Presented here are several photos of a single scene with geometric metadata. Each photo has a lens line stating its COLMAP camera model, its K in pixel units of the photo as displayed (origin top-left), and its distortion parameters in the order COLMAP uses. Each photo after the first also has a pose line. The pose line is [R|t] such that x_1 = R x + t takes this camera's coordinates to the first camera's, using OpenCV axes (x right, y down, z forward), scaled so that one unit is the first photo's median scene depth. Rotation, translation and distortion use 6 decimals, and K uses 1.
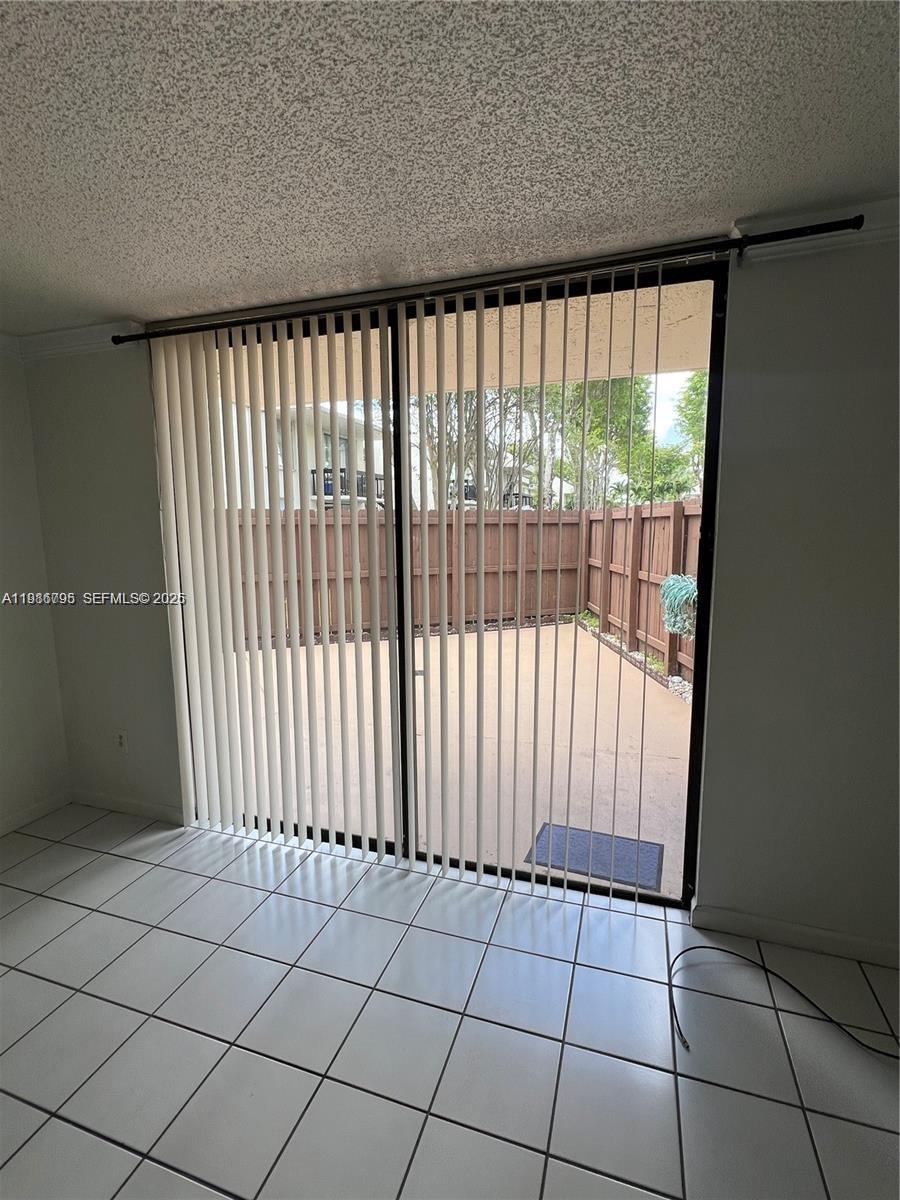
lens RADIAL K [[556.1, 0, 450.0], [0, 556.1, 600.0], [0, 0, 1]] dist [0.002542, 0.000524]
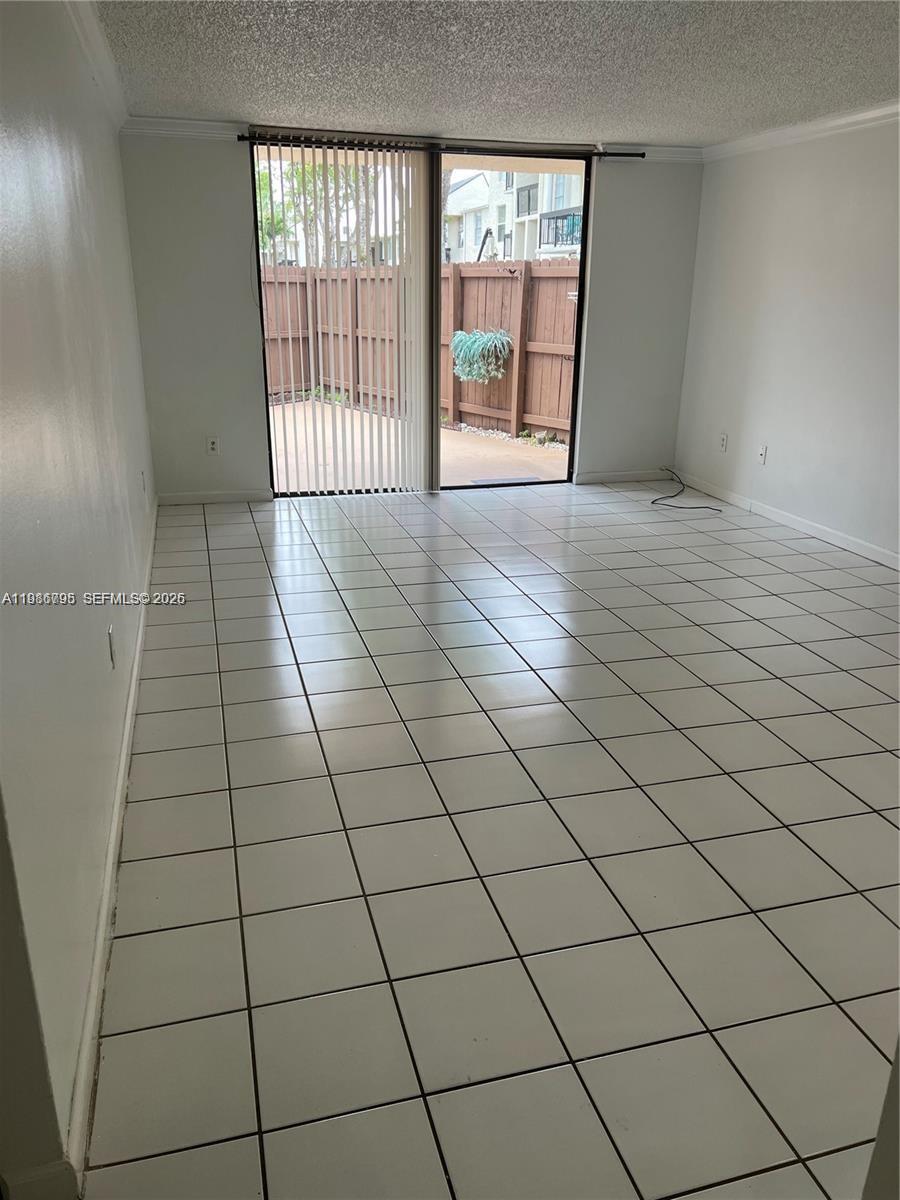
lens RADIAL K [[914.9, 0, 450.0], [0, 914.9, 600.0], [0, 0, 1]] dist [0.036834, -0.005732]
pose [[0.829347, -0.169493, 0.532406, -1.525438], [0.065489, 0.975798, 0.208635, 0.213965], [-0.554883, -0.138164, 0.820375, -1.323981]]
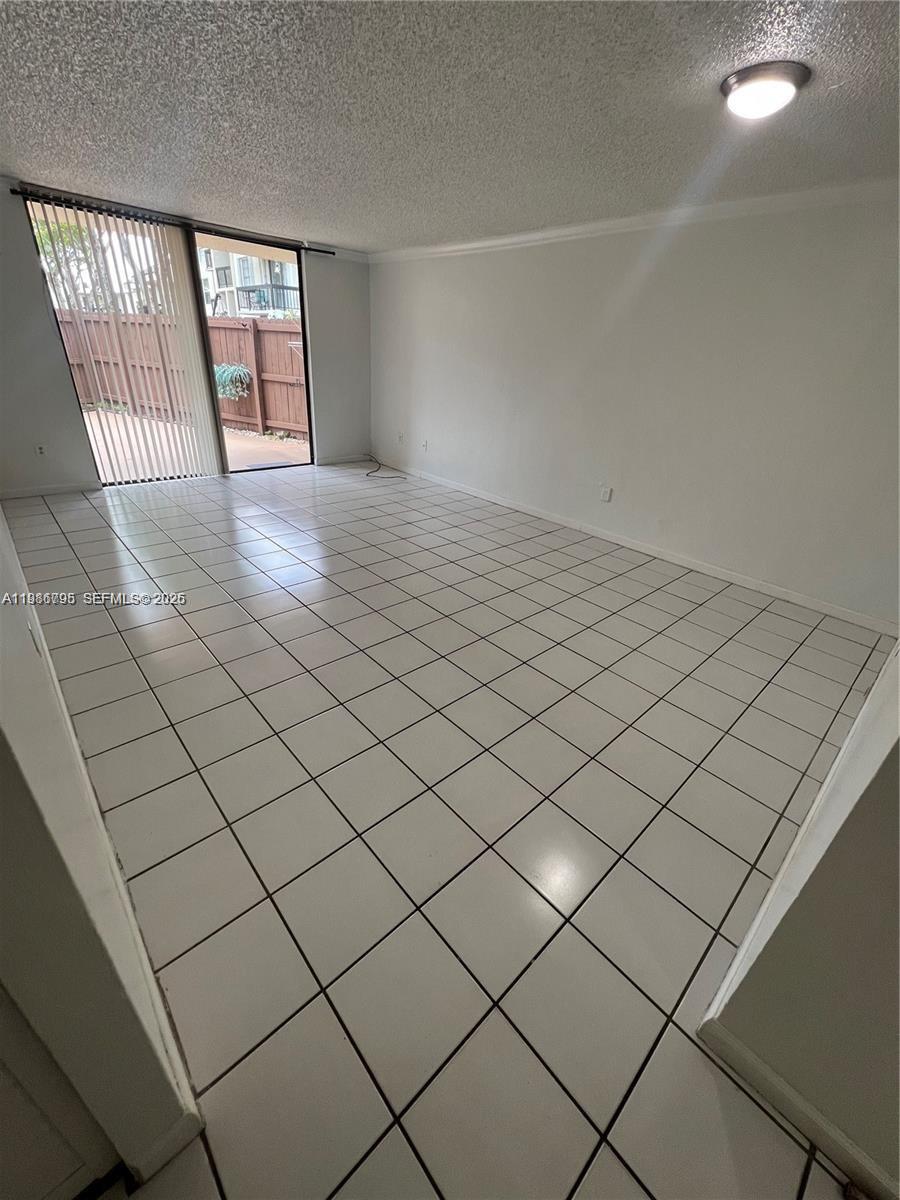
lens RADIAL K [[484.7, 0, 450.0], [0, 484.7, 600.0], [0, 0, 1]] dist [0.001167, 0.001351]
pose [[0.489499, -0.366497, 0.791246, -1.524761], [0.056906, 0.918880, 0.390412, 0.182617], [-0.870145, -0.146080, 0.470647, -1.046097]]
